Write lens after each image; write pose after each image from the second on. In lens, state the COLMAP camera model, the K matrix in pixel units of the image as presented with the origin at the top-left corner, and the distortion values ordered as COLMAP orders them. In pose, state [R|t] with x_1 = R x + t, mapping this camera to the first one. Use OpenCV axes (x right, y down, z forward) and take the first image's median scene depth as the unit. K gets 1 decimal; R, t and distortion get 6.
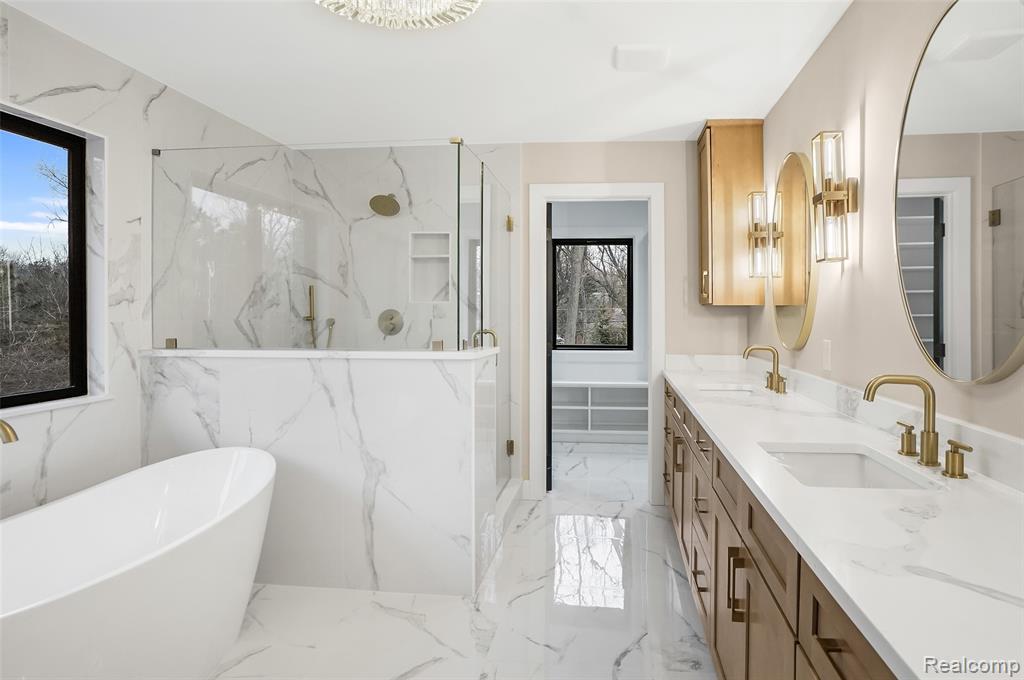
lens RADIAL K [[558.9, 0, 535.6], [0, 558.9, 308.7], [0, 0, 1]] dist [-0.042454, 0.014837]
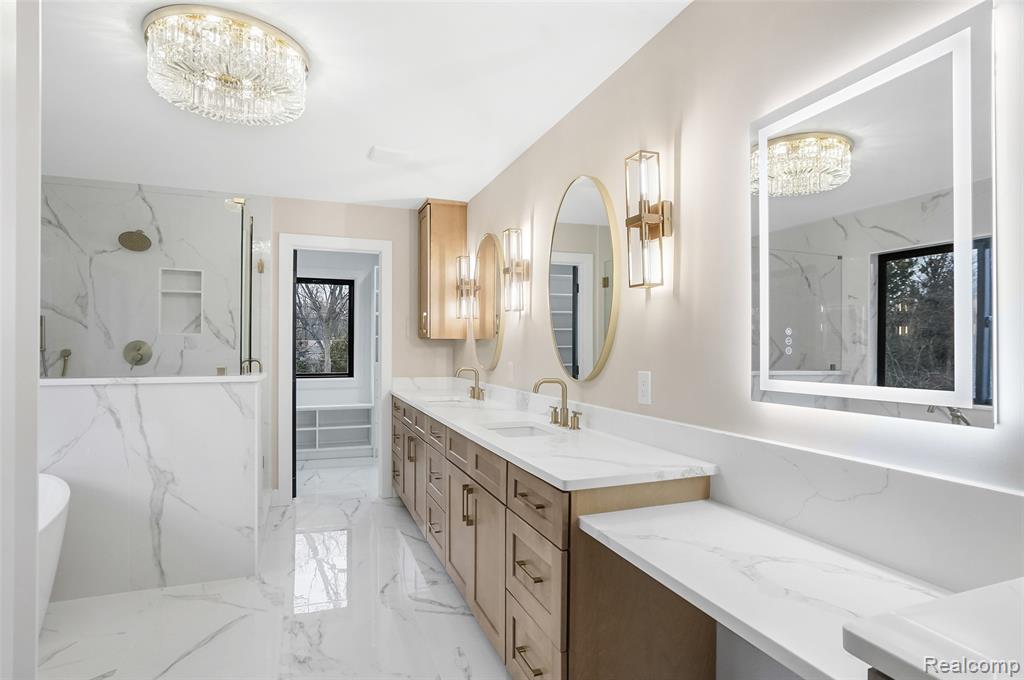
lens RADIAL K [[558.9, 0, 504.0], [0, 558.9, 337.3], [0, 0, 1]] dist [-0.042454, 0.014837]
pose [[0.879285, 0.007820, 0.476232, -0.169033], [-0.004629, 0.999958, -0.007873, 0.000259], [-0.476273, 0.004718, 0.879285, -0.263913]]
